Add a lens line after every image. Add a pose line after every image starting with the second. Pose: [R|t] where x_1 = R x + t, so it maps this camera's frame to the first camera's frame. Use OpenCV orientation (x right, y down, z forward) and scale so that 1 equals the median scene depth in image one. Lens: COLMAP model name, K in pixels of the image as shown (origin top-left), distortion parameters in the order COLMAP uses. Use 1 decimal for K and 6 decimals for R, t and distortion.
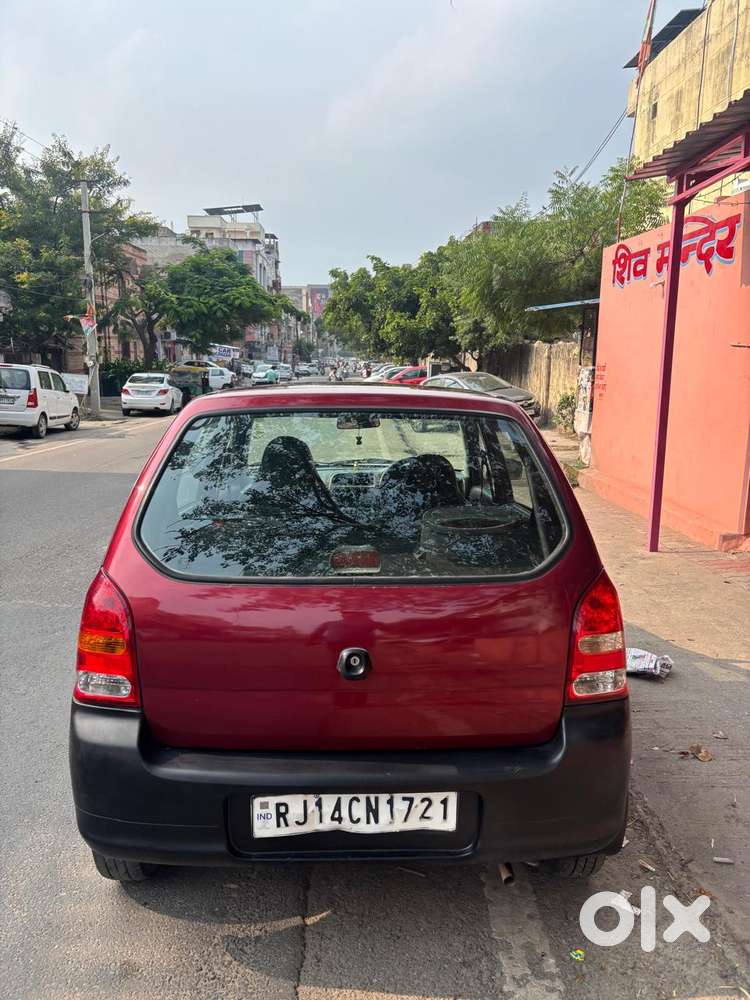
lens RADIAL K [[758.8, 0, 375.0], [0, 758.8, 500.0], [0, 0, 1]] dist [0.065144, -0.089483]
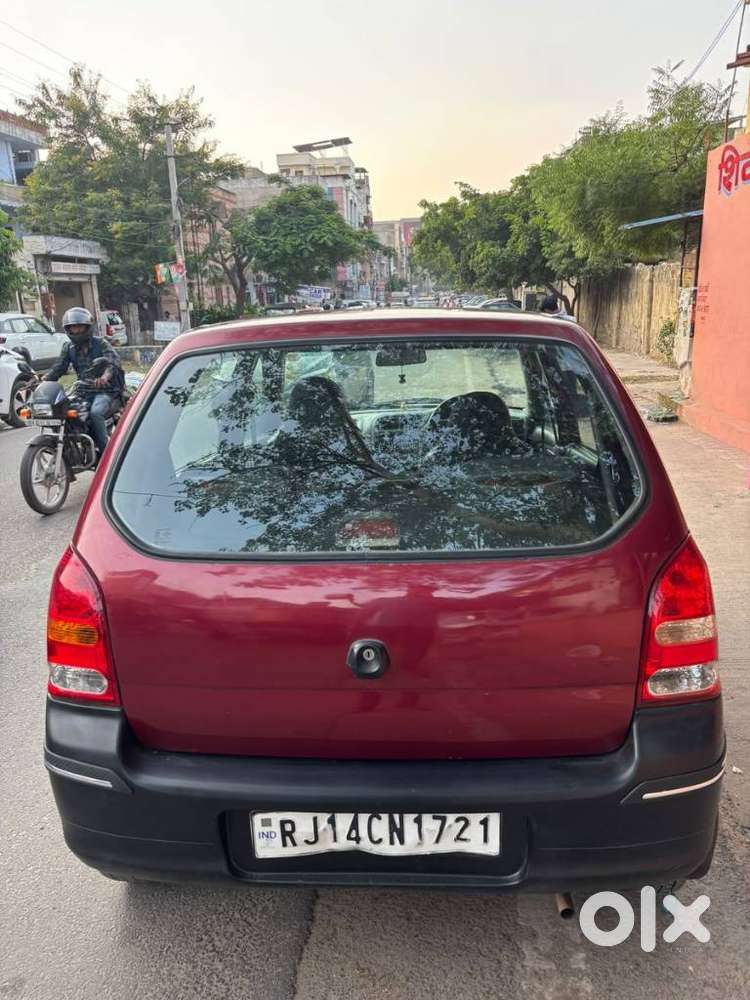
lens RADIAL K [[754.6, 0, 393.0], [0, 754.6, 503.3], [0, 0, 1]] dist [0.005718, -0.025117]
pose [[0.993898, -0.018383, -0.108757, 0.011894], [0.027681, 0.996029, 0.084612, -0.001984], [0.106770, -0.087106, 0.990461, 0.030206]]
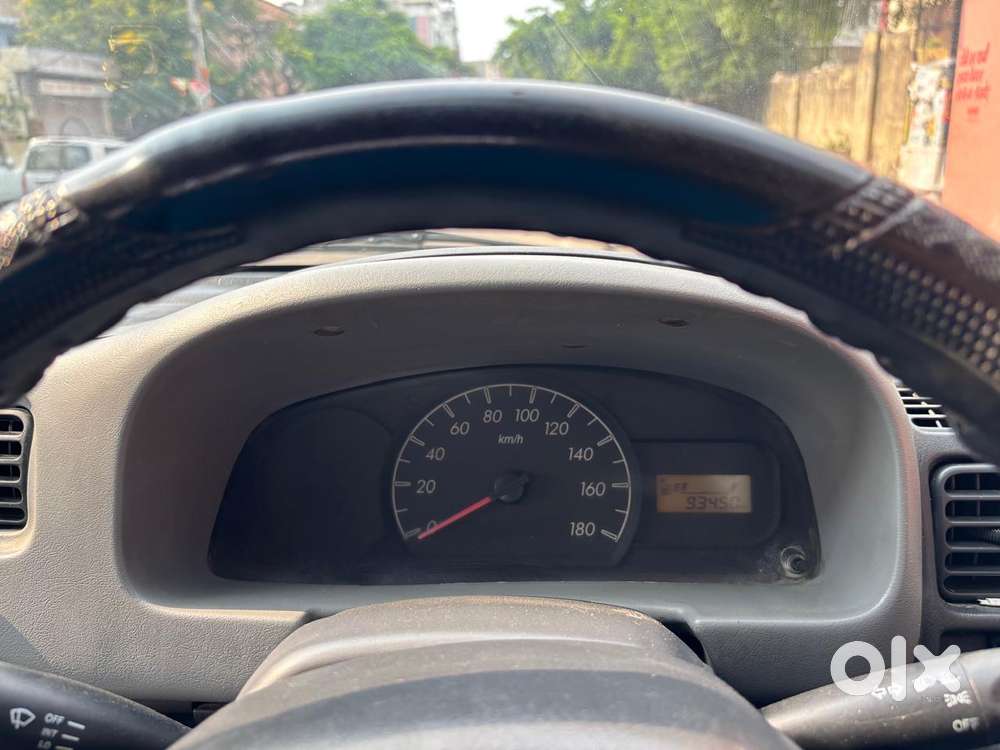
lens RADIAL K [[749.4, 0, 486.5], [0, 749.4, 372.2], [0, 0, 1]] dist [0.078772, -0.109000]
pose [[0.993180, -0.021605, -0.114573, 0.015776], [0.034710, 0.992914, 0.113652, -0.020458], [0.111306, -0.116854, 0.986892, 0.277834]]
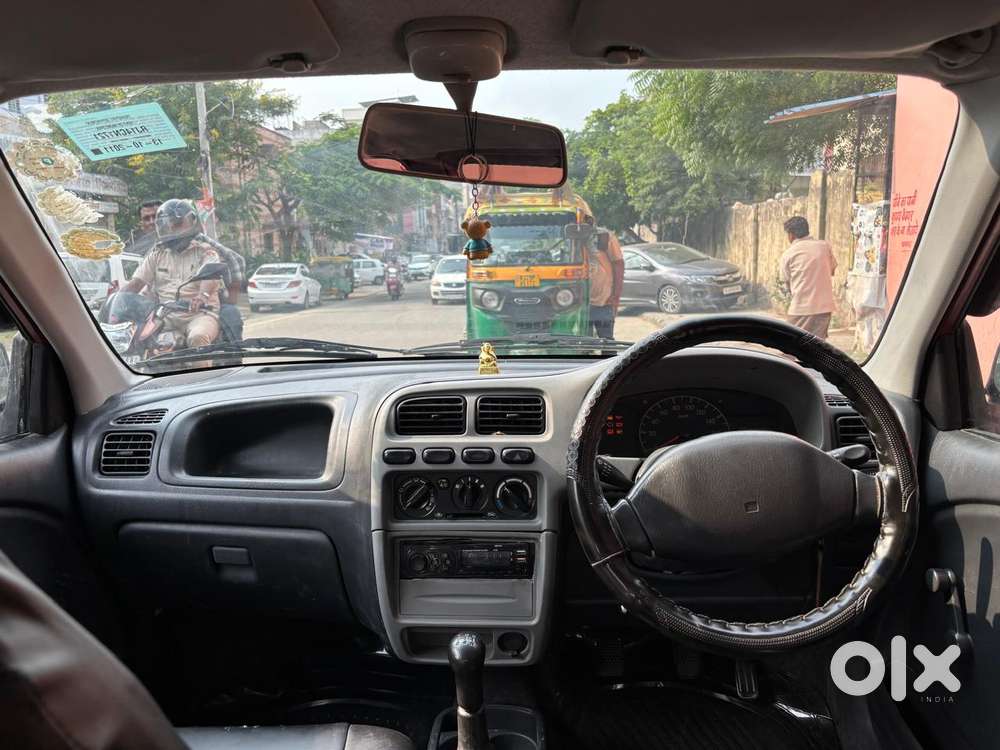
lens RADIAL K [[749.4, 0, 486.5], [0, 749.4, 372.2], [0, 0, 1]] dist [0.078772, -0.109000]
pose [[0.996878, -0.029667, -0.073174, 0.000868], [0.027859, 0.999284, -0.025597, -0.018006], [0.073881, 0.023478, 0.996991, 0.233073]]
